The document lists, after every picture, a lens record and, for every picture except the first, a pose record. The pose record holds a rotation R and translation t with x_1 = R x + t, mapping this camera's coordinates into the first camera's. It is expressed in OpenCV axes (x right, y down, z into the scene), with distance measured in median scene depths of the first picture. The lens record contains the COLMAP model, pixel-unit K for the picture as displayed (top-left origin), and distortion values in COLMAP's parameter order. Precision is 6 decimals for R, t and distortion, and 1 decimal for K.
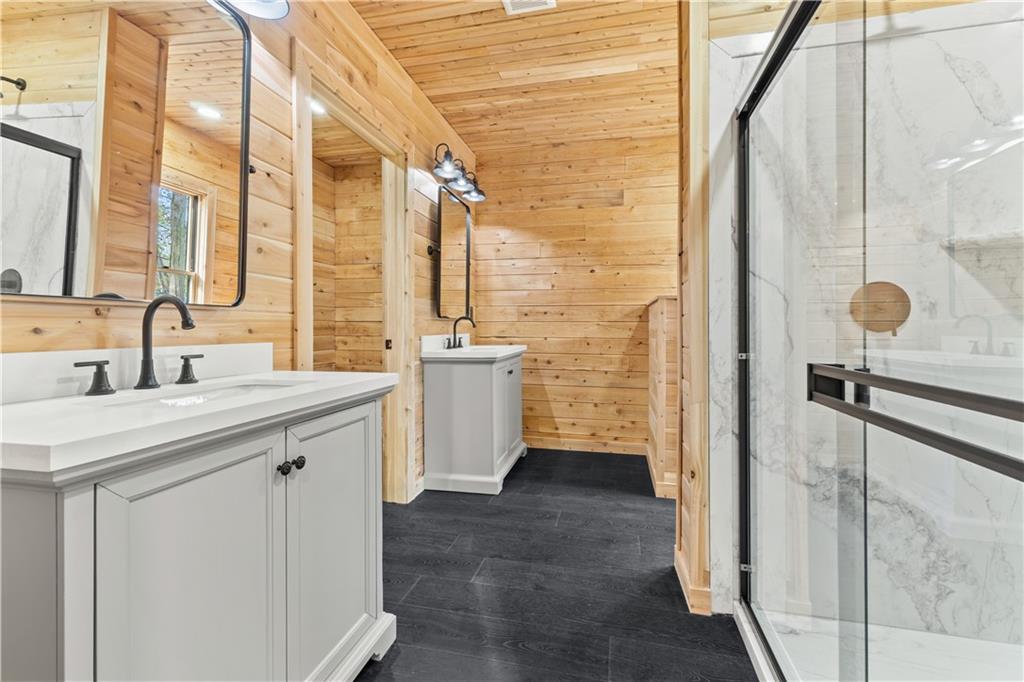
lens RADIAL K [[436.3, 0, 523.6], [0, 436.3, 322.6], [0, 0, 1]] dist [0.003622, 0.001013]
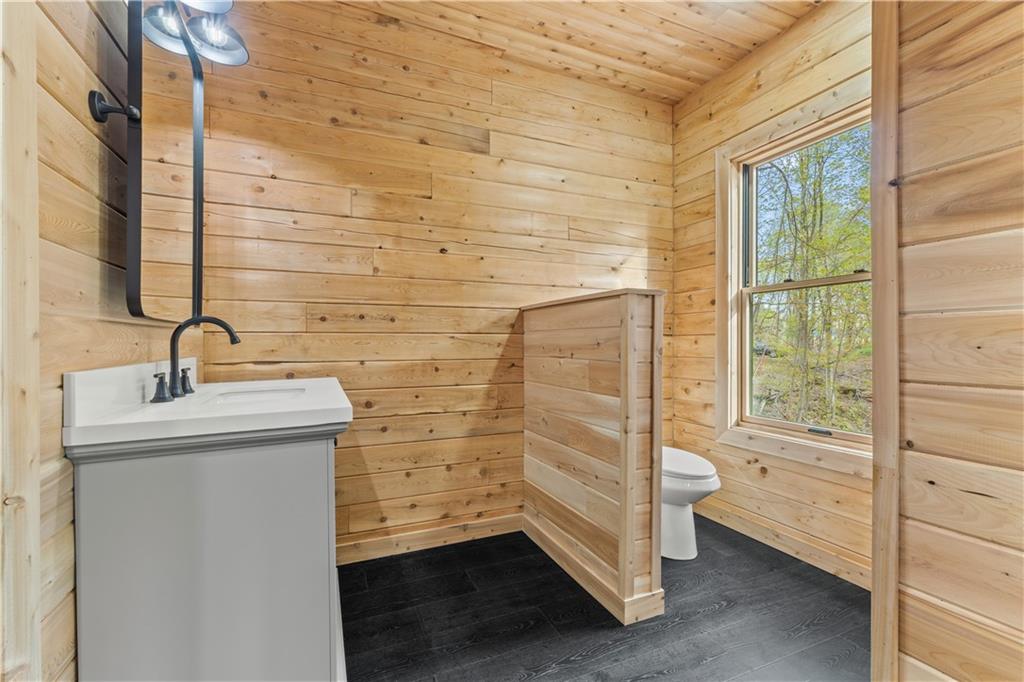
lens RADIAL K [[436.3, 0, 510.9], [0, 436.3, 339.5], [0, 0, 1]] dist [0.003622, 0.001013]
pose [[0.806517, -0.001708, 0.591208, -0.128886], [-0.001144, 0.999989, 0.004450, 0.004150], [-0.591210, -0.004266, 0.806507, 0.447170]]
